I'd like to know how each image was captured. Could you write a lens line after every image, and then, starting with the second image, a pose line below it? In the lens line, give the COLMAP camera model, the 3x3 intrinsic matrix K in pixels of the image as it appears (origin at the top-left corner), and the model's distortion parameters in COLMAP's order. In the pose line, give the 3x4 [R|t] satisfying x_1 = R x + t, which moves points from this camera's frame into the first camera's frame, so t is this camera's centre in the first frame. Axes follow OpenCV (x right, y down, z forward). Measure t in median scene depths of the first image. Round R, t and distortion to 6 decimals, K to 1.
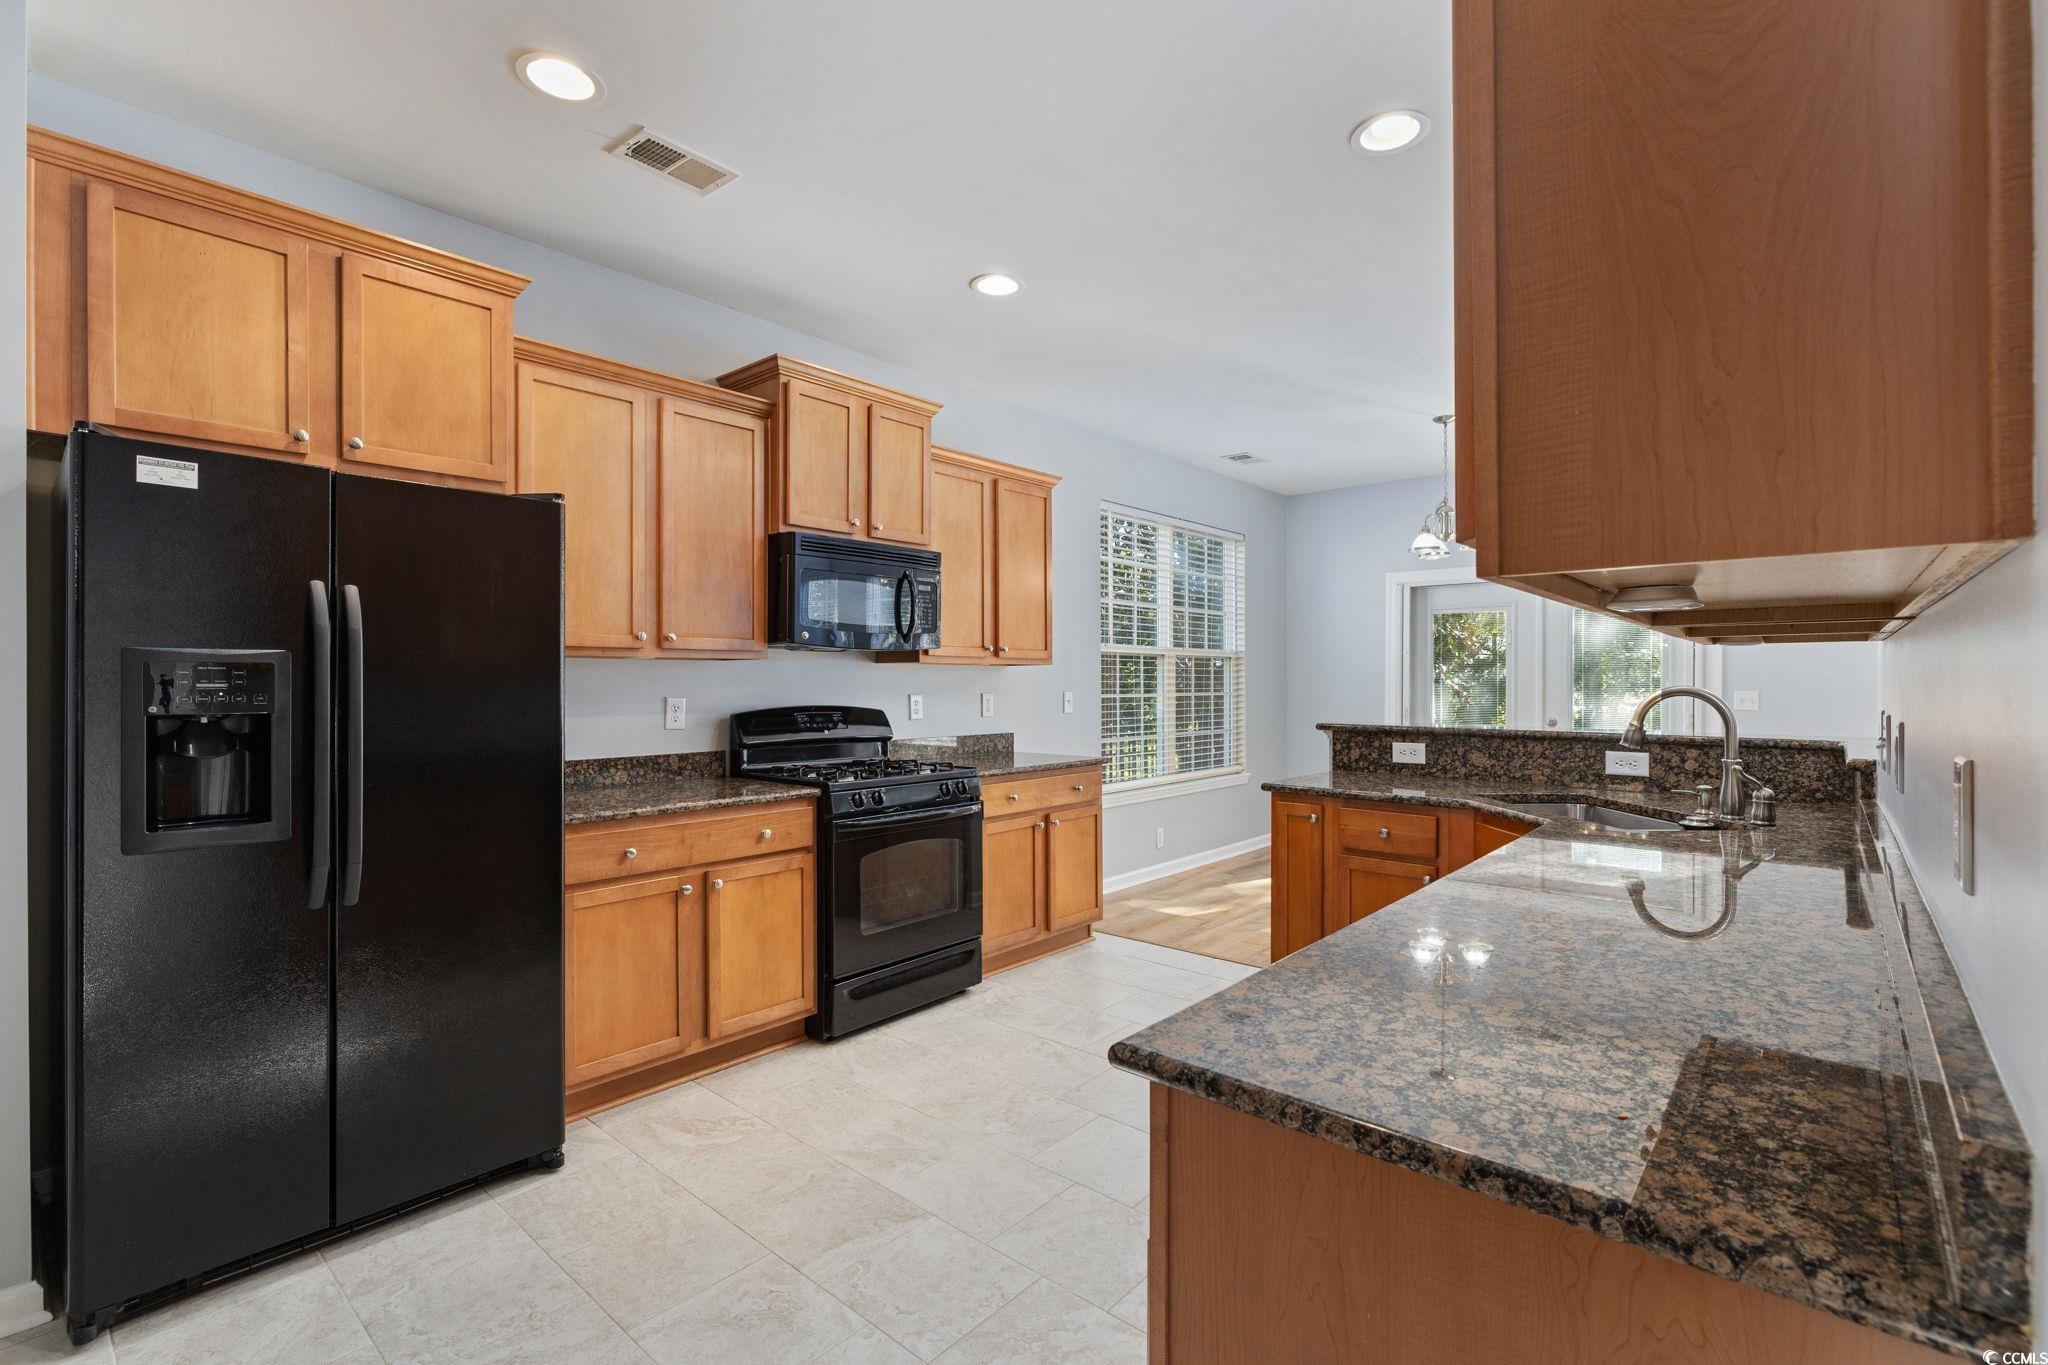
lens RADIAL K [[925.5, 0, 1019.1], [0, 925.5, 686.6], [0, 0, 1]] dist [0.005680, 0.000130]
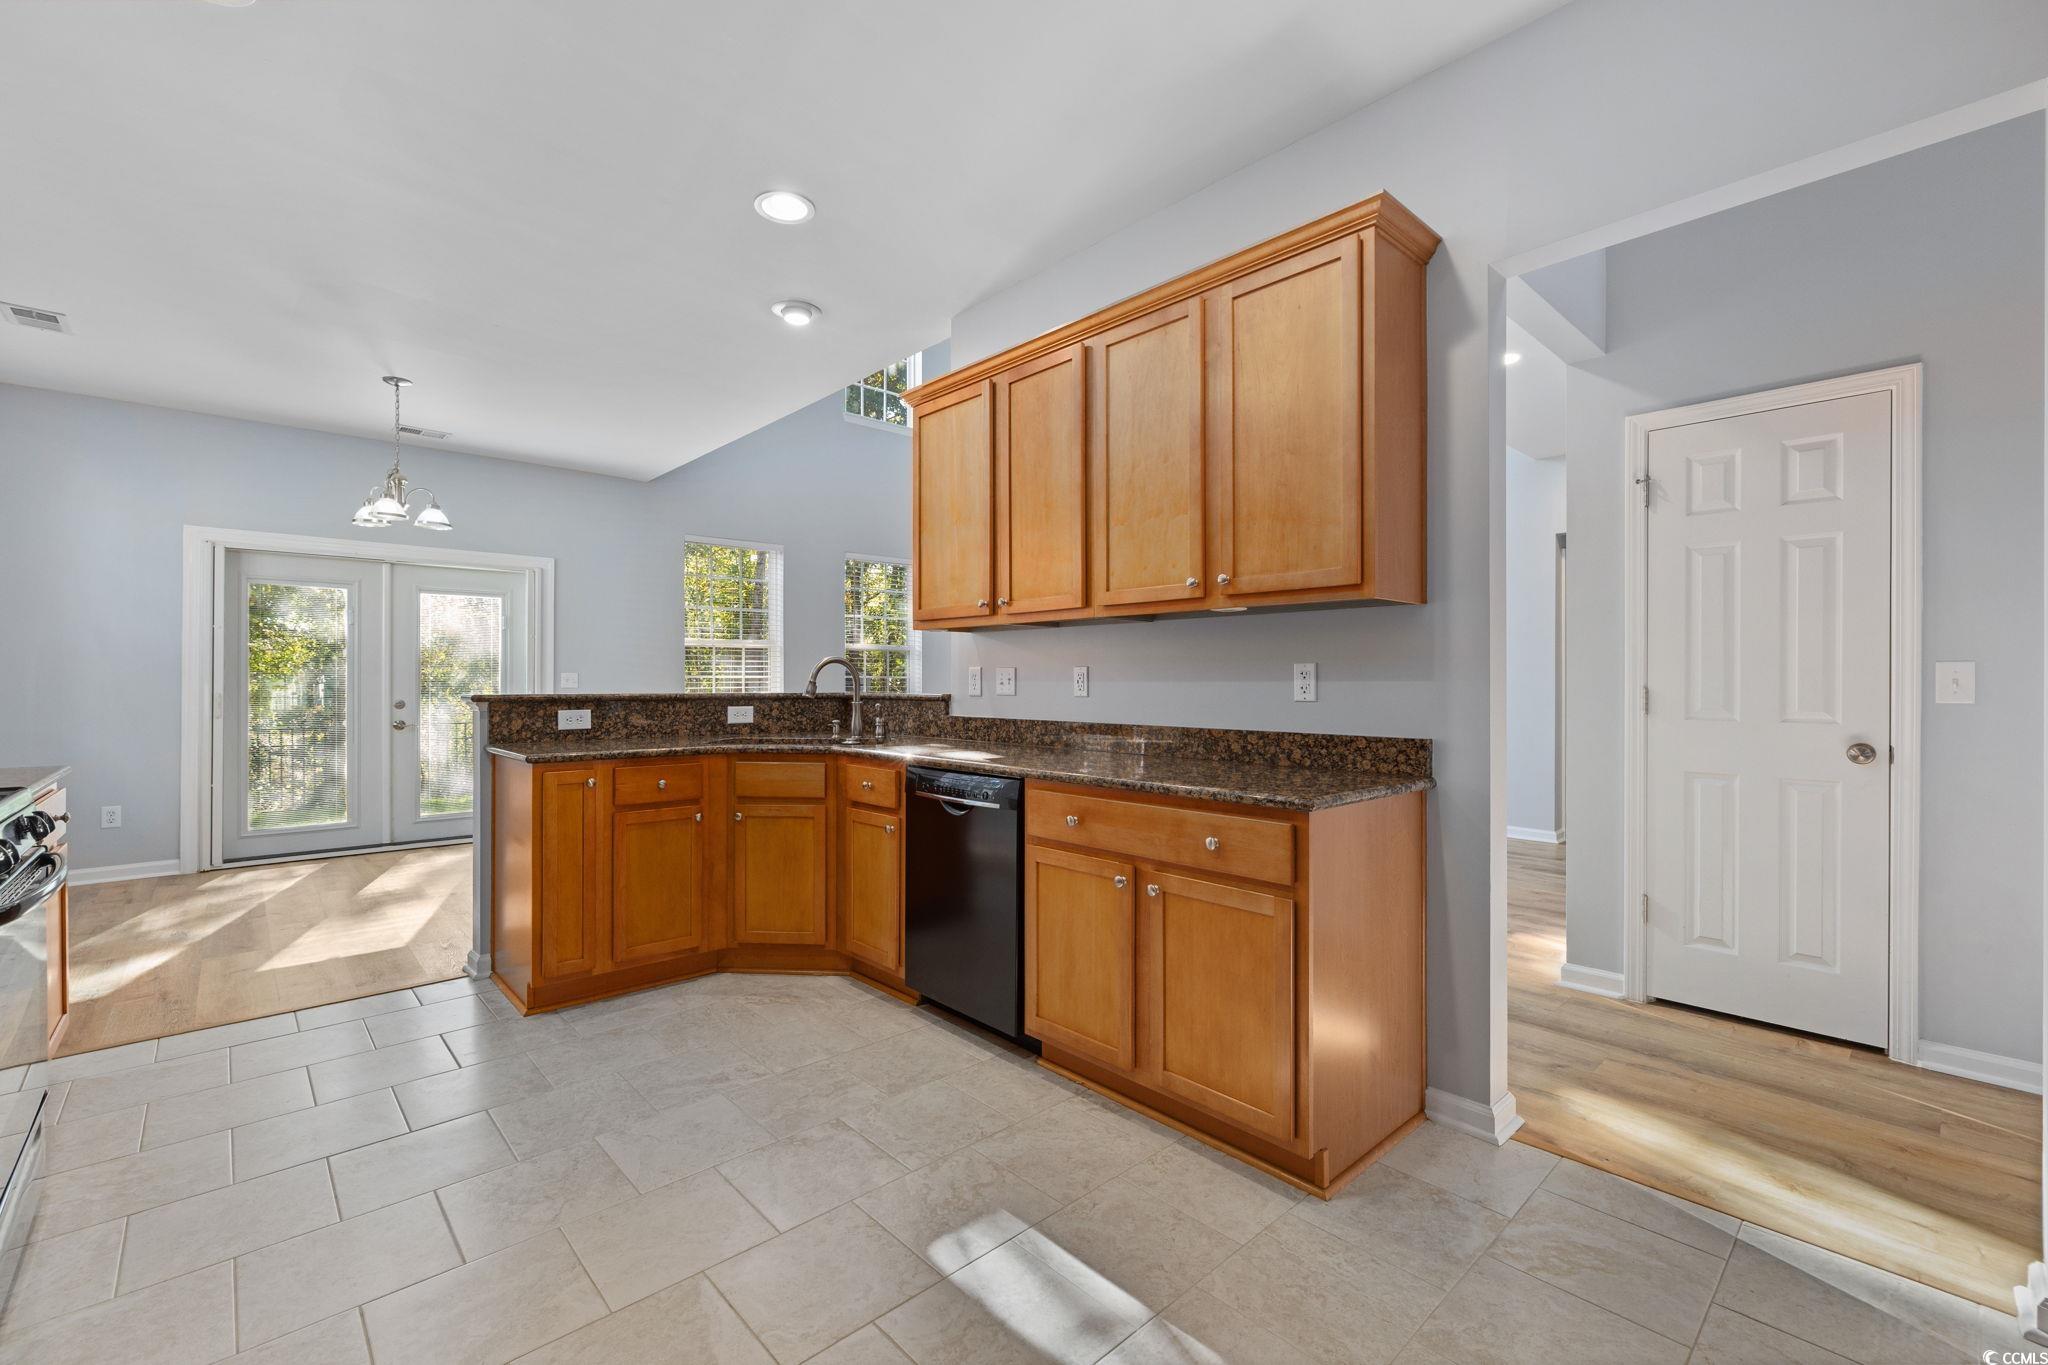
lens RADIAL K [[866.3, 0, 1022.9], [0, 866.3, 680.5], [0, 0, 1]] dist [0.000101, 0.000175]
pose [[0.107901, 0.000139, 0.994162, -0.491565], [0.006835, 0.999976, -0.000882, 0.030894], [-0.994138, 0.006890, 0.107897, 0.378880]]
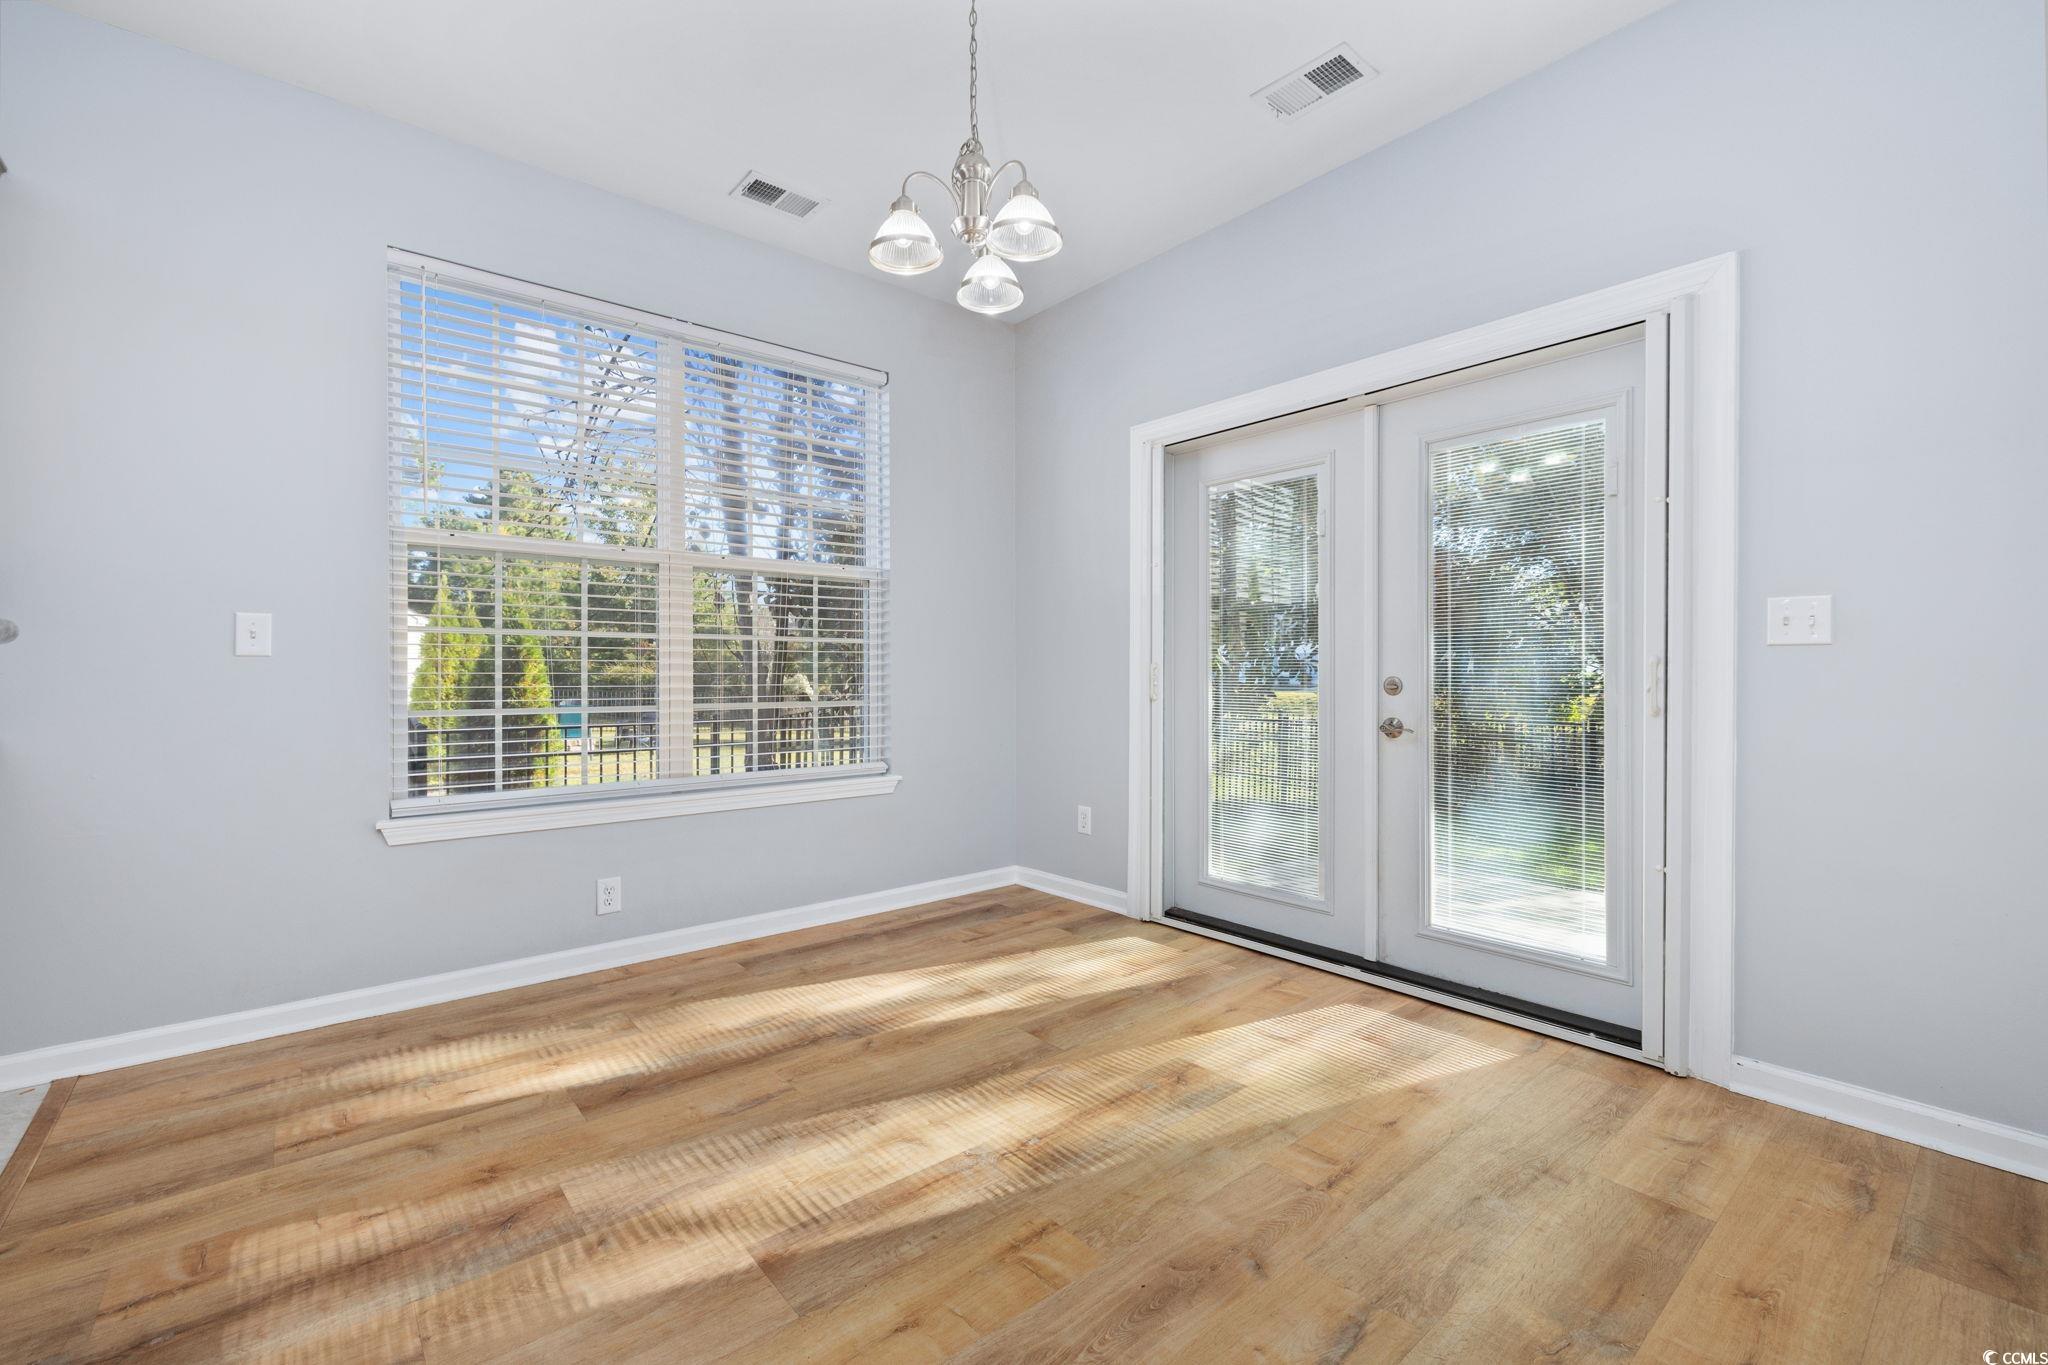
lens RADIAL K [[866.3, 0, 1013.8], [0, 866.3, 669.2], [0, 0, 1]] dist [0.000101, 0.000175]
pose [[0.989135, -0.003543, -0.146965, 0.747621], [0.000791, 0.999823, -0.018776, 0.066581], [0.147006, 0.018456, 0.988963, 0.859452]]
